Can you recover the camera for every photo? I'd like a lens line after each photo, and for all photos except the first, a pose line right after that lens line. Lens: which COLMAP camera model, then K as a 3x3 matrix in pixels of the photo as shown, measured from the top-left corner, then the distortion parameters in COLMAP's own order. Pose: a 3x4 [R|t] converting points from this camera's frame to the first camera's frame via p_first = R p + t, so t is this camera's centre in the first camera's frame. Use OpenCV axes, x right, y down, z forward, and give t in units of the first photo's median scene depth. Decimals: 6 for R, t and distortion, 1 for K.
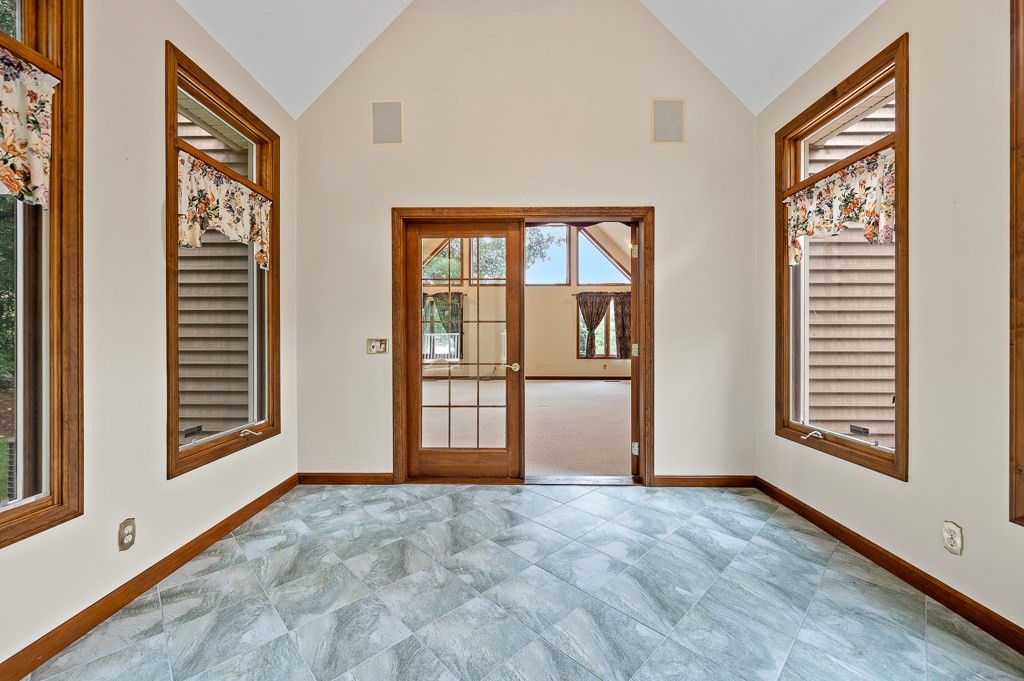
lens RADIAL K [[411.2, 0, 512.2], [0, 411.2, 339.0], [0, 0, 1]] dist [0.003991, 0.000193]
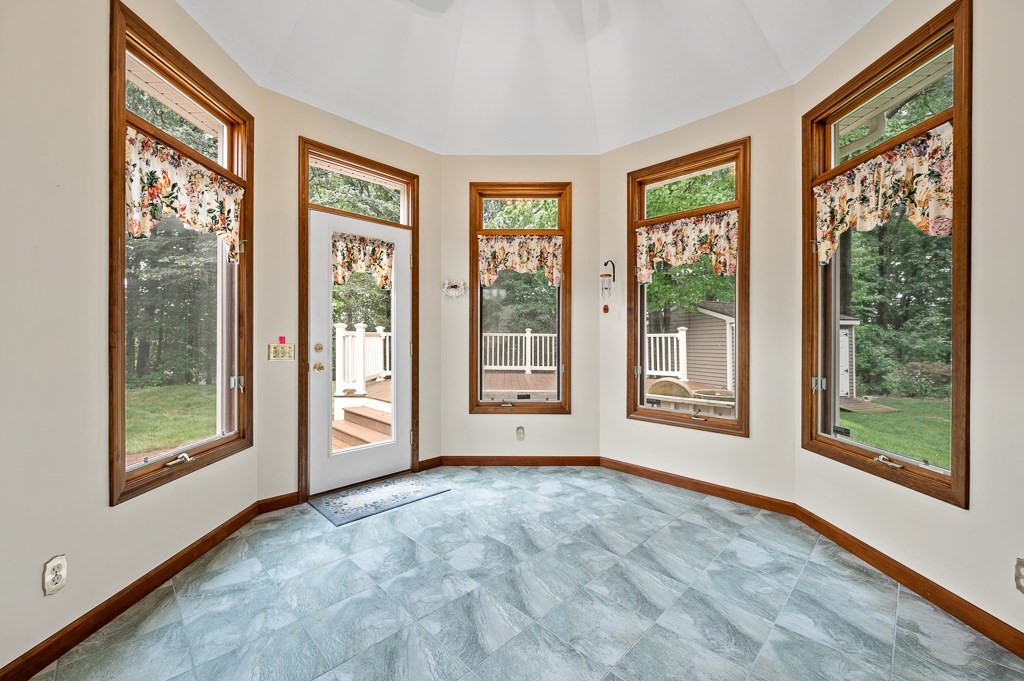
lens RADIAL K [[411.2, 0, 510.1], [0, 411.2, 335.7], [0, 0, 1]] dist [0.003991, 0.000193]
pose [[-0.999934, -0.002492, -0.011254, 0.141416], [-0.002548, 0.999984, 0.004971, -0.023906], [0.011241, 0.004999, -0.999924, 1.999833]]
